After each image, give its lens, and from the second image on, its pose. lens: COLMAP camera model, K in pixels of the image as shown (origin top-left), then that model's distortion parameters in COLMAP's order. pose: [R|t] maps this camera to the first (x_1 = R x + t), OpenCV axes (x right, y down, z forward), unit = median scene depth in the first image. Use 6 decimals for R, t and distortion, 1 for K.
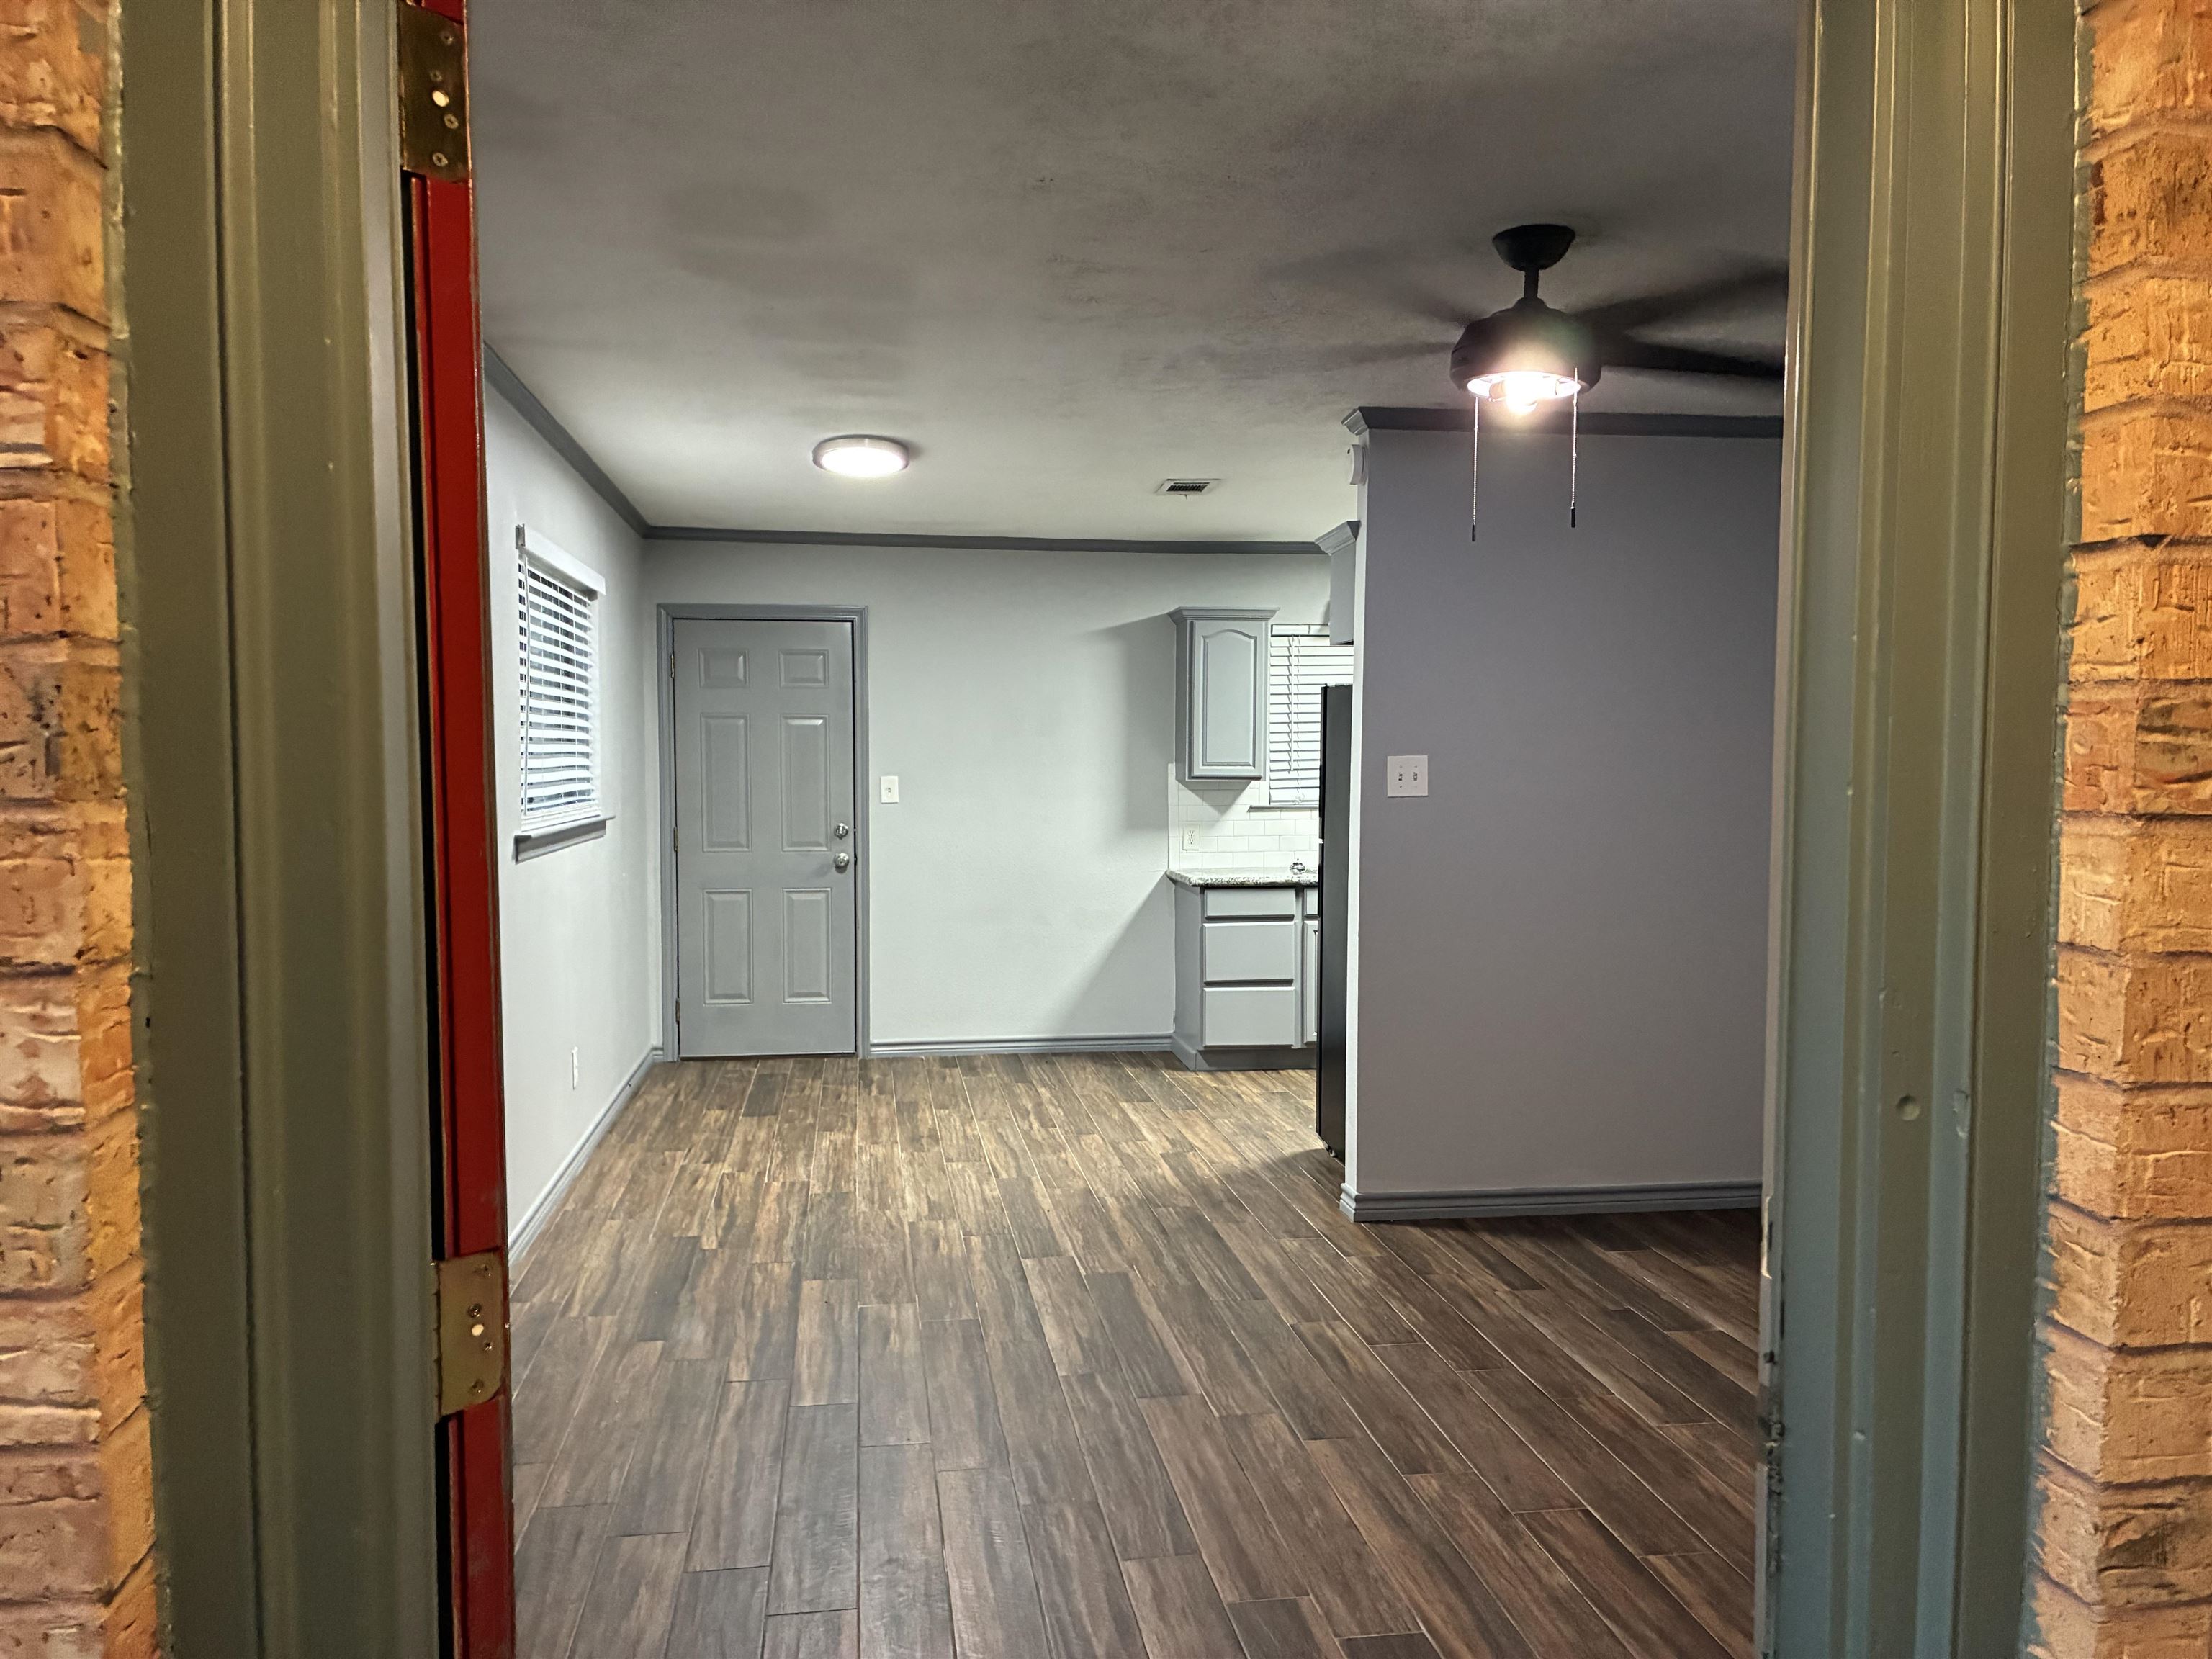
lens RADIAL K [[1694.3, 0, 1111.2], [0, 1694.3, 847.2], [0, 0, 1]] dist [0.052326, -0.070470]
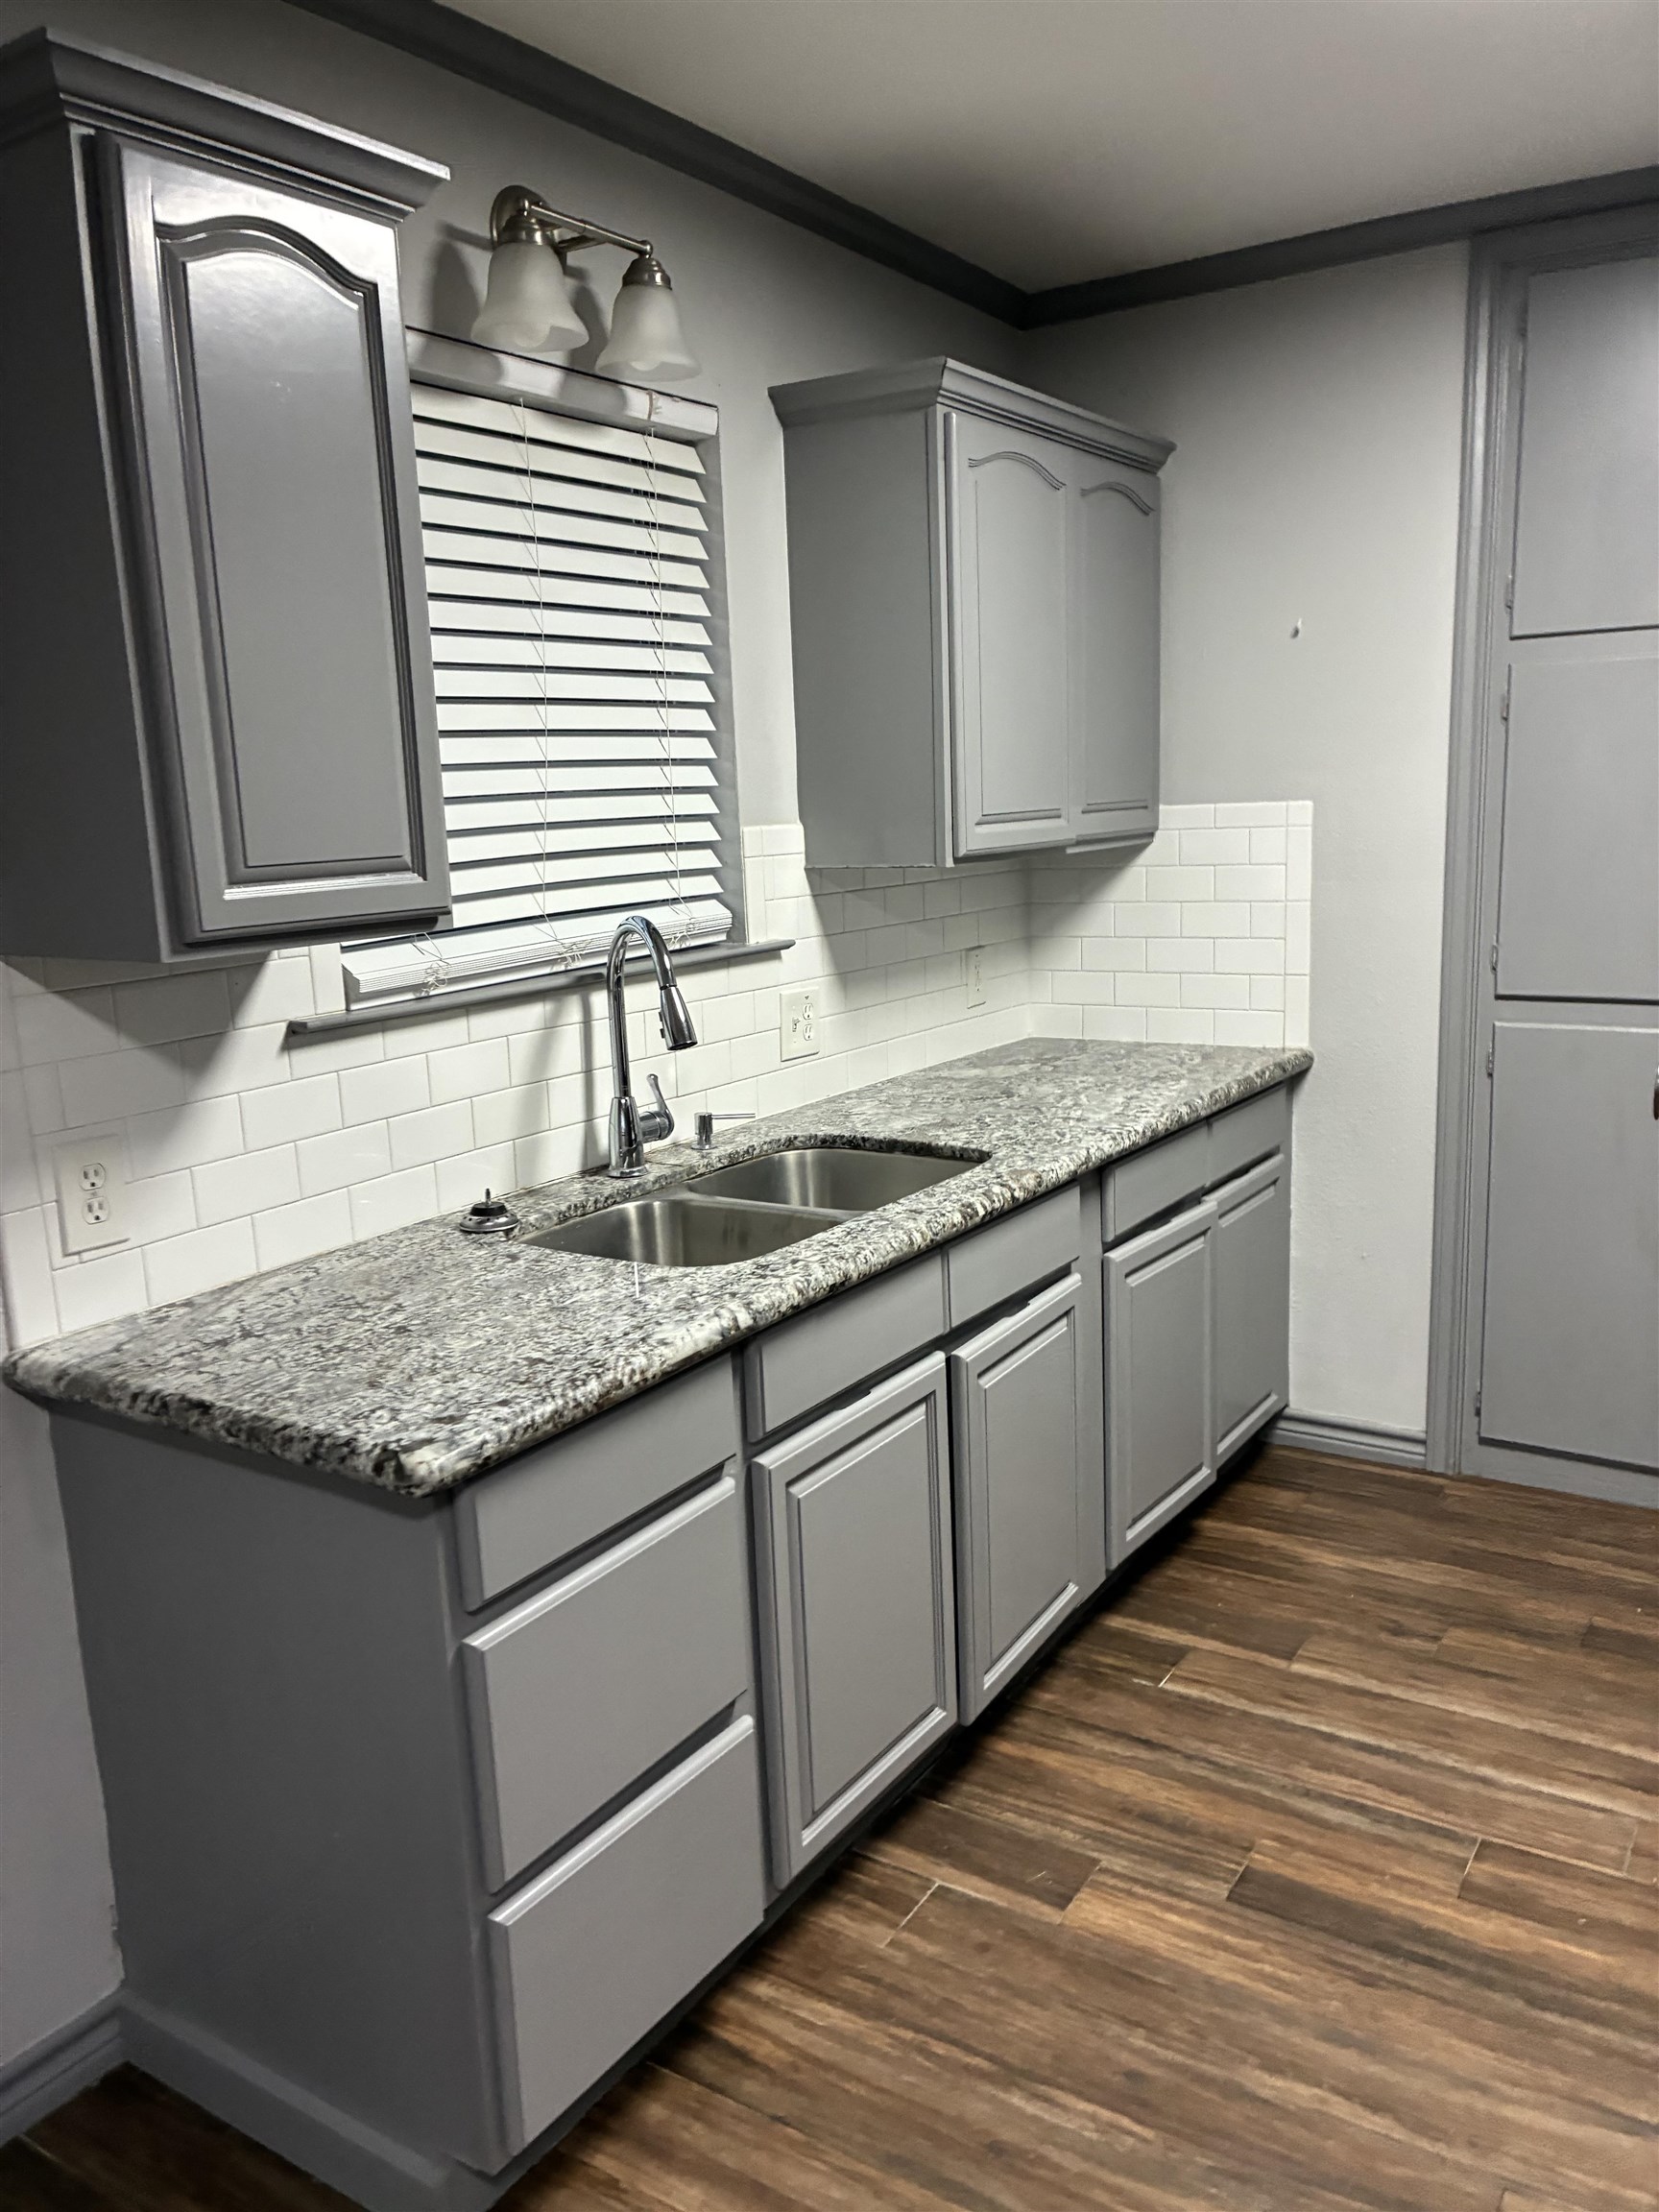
lens RADIAL K [[1690.2, 0, 829.5], [0, 1690.2, 1106.0], [0, 0, 1]] dist [0.053470, -0.054071]
pose [[0.661461, -0.166696, 0.731219, -0.093133], [0.081347, 0.985180, 0.151005, -0.076663], [-0.745555, -0.040402, 0.665219, 1.299934]]
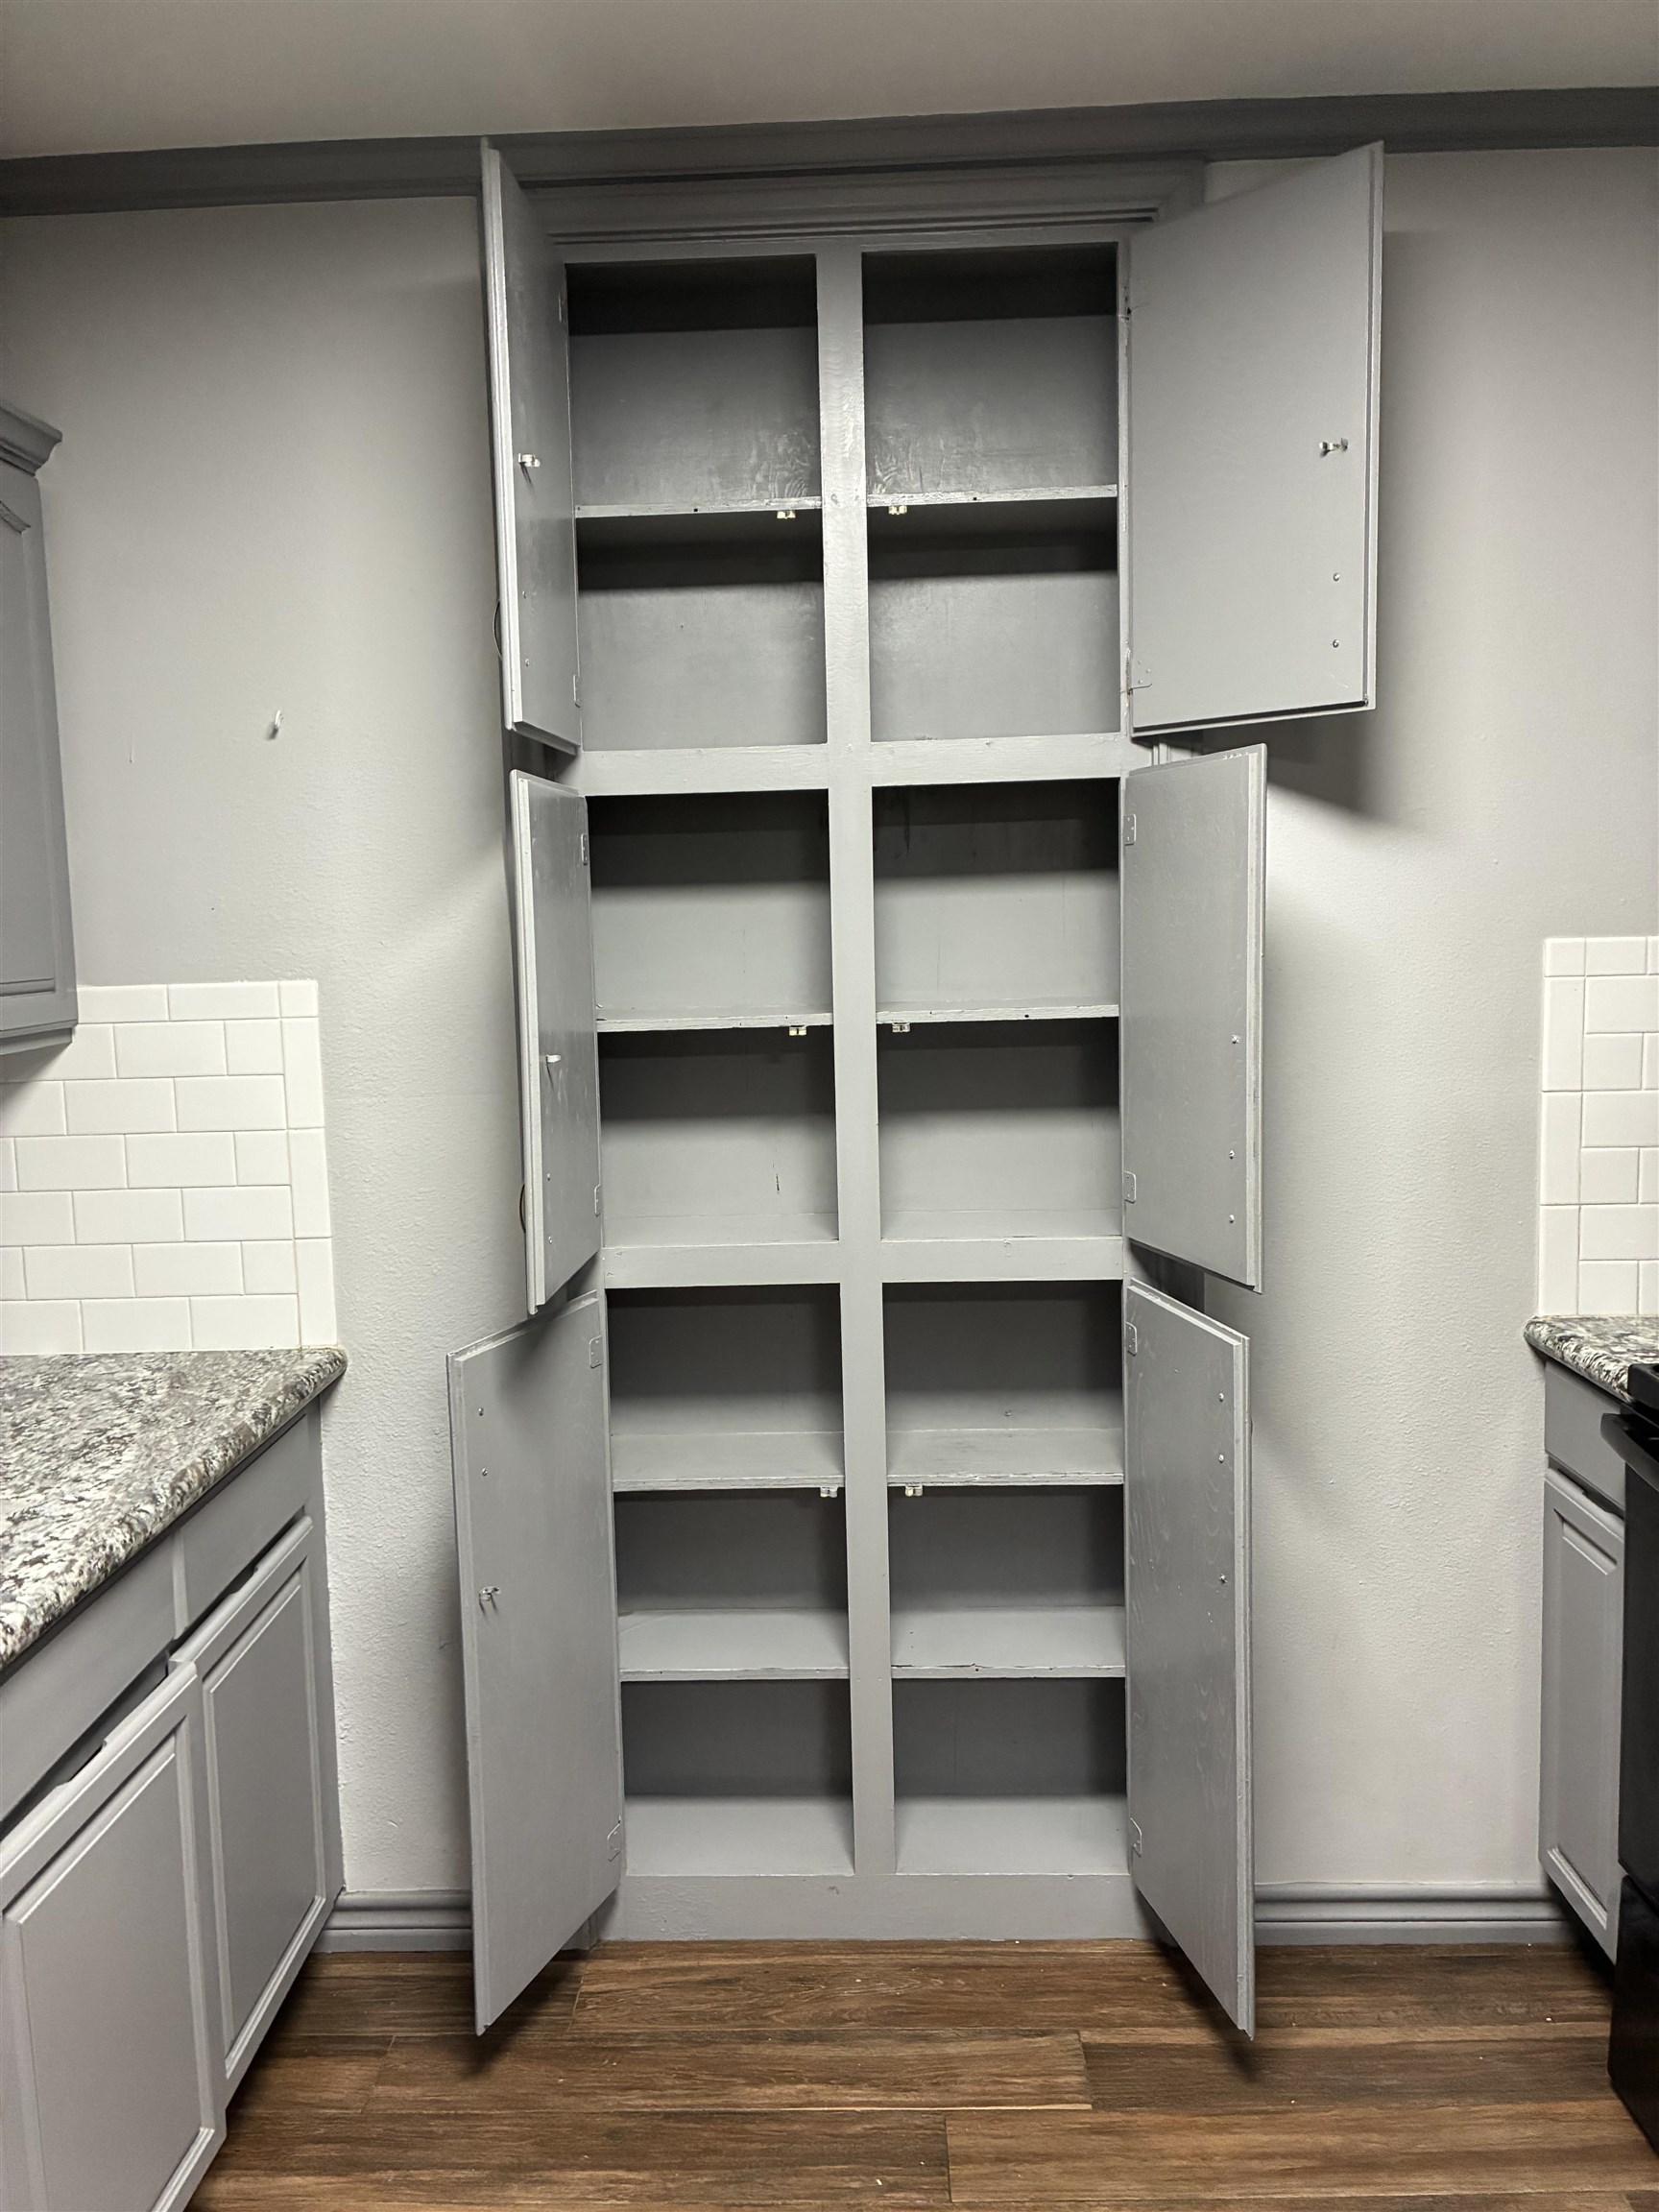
lens RADIAL K [[1733.4, 0, 816.5], [0, 1733.4, 1083.6], [0, 0, 1]] dist [-0.001210, -0.009304]
pose [[0.180901, -0.106761, 0.977690, 0.133270], [0.082226, 0.992252, 0.093137, -0.083590], [-0.980058, 0.063543, 0.188278, 1.402449]]
